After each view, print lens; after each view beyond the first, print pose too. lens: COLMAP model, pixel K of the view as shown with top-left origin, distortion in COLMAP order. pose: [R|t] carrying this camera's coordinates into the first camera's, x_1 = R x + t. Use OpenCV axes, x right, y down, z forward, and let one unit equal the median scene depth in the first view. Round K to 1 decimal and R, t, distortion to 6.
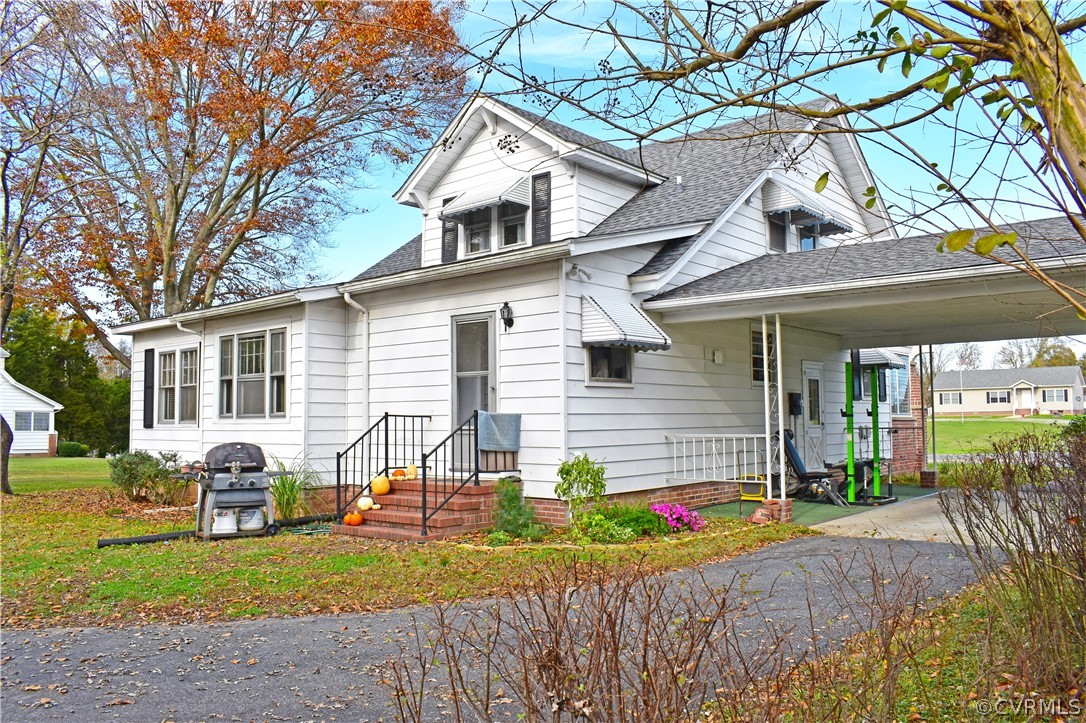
lens RADIAL K [[845.5, 0, 542.6], [0, 845.5, 363.1], [0, 0, 1]] dist [-0.092457, 0.014288]
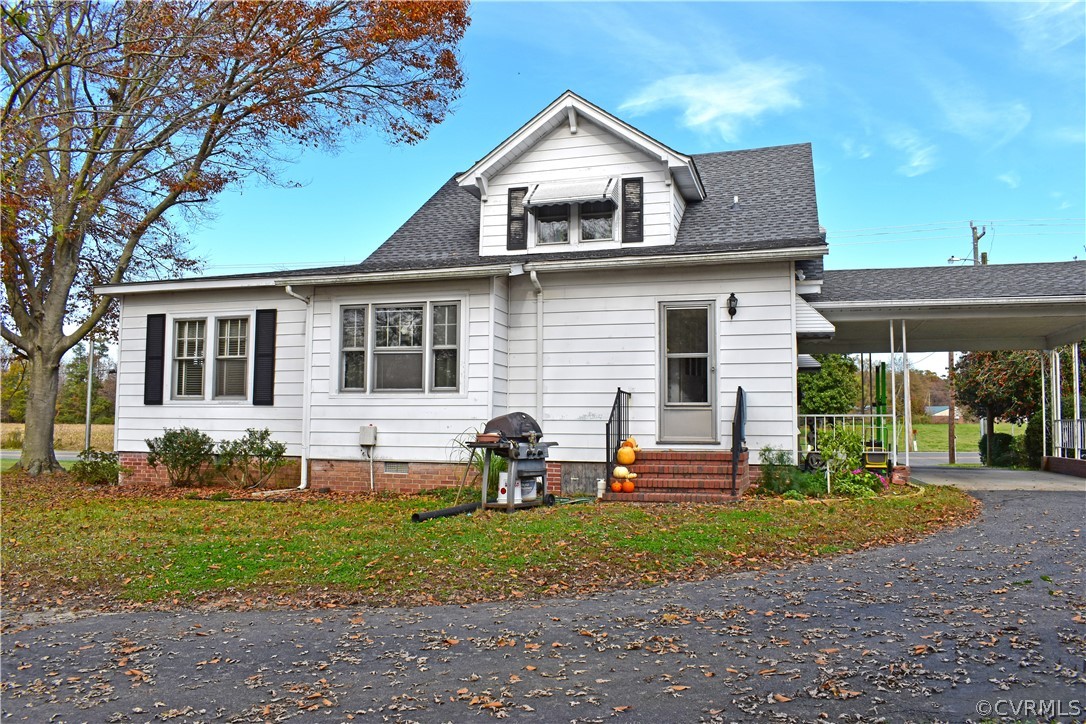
lens RADIAL K [[845.5, 0, 541.3], [0, 845.5, 360.1], [0, 0, 1]] dist [-0.092457, 0.014288]
pose [[0.913507, 0.046311, 0.404178, -0.598724], [-0.041061, 0.998922, -0.021651, 0.043038], [-0.404745, 0.003183, 0.914424, 0.058523]]
